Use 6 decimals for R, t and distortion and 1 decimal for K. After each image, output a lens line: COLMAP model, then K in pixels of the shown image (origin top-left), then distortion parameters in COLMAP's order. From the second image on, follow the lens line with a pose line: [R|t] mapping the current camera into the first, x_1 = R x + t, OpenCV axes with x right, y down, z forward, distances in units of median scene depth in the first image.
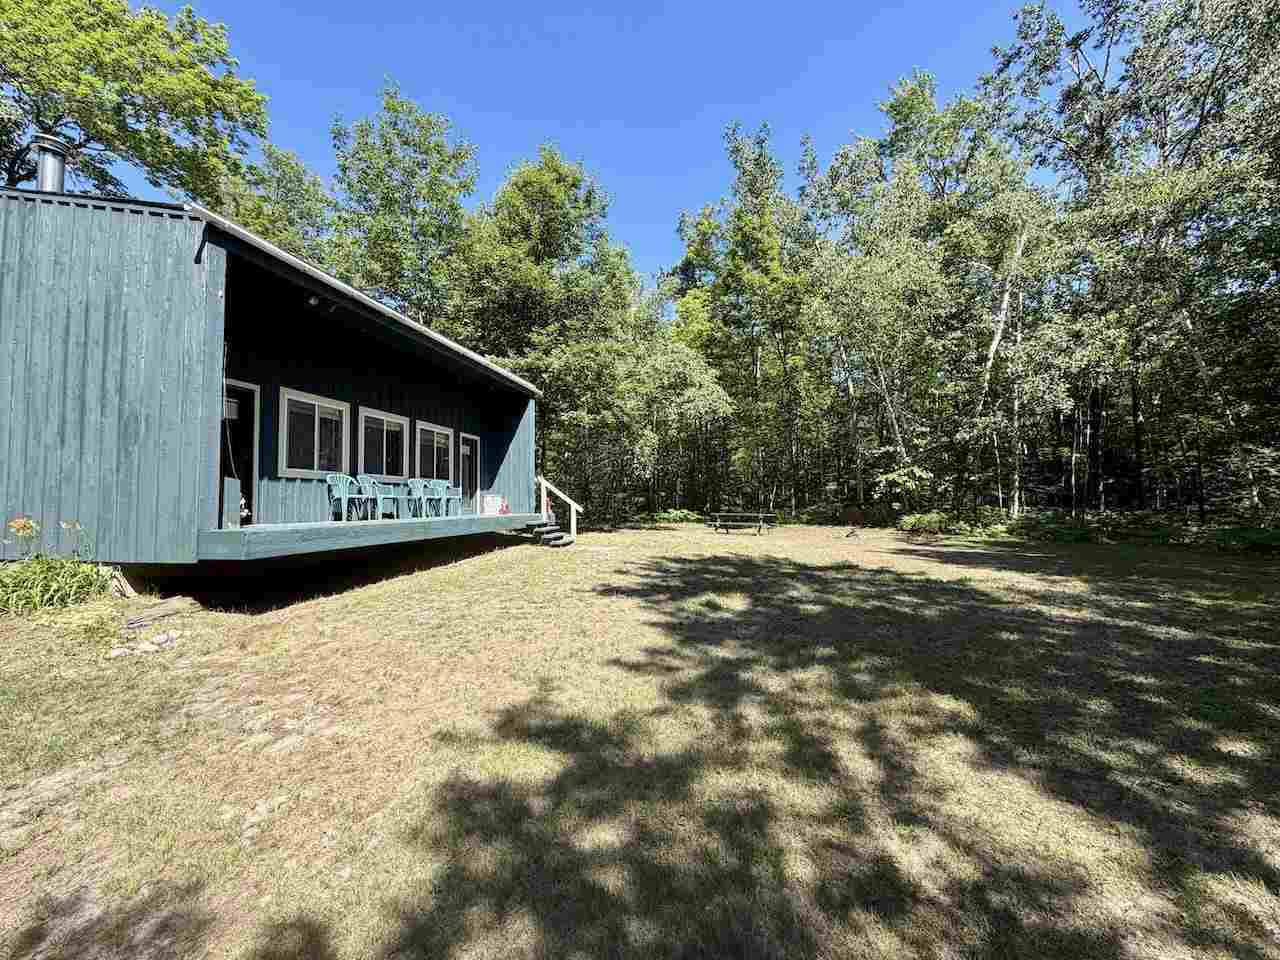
lens RADIAL K [[512.2, 0, 641.2], [0, 512.2, 477.3], [0, 0, 1]] dist [0.001552, 0.000224]
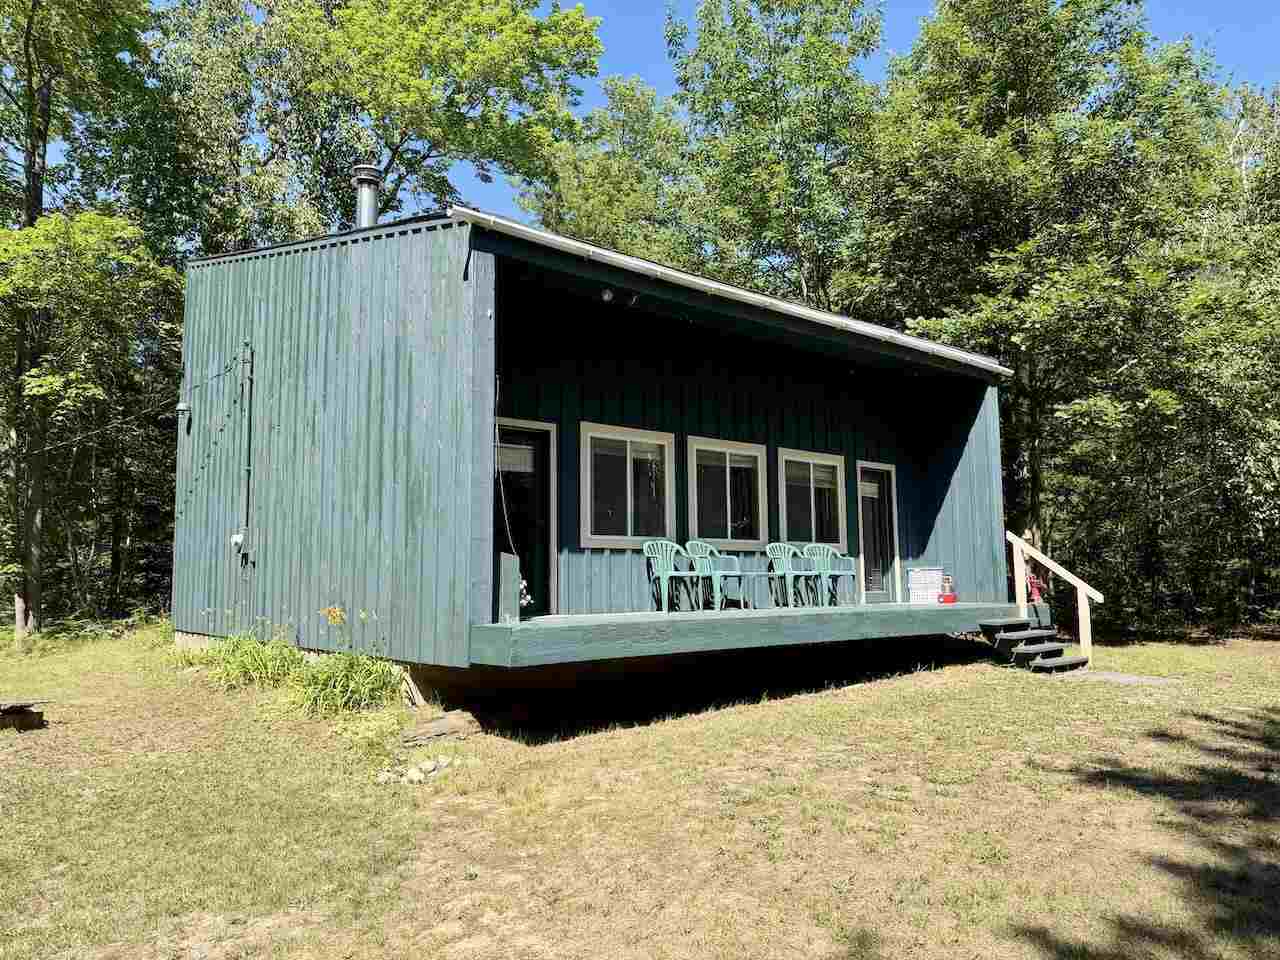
lens RADIAL K [[909.2, 0, 646.6], [0, 909.2, 480.8], [0, 0, 1]] dist [0.059319, -0.068546]
pose [[0.797488, -0.062638, -0.600075, 0.096117], [0.031415, 0.997558, -0.062378, -0.009452], [0.602516, 0.030895, 0.797508, 0.039436]]
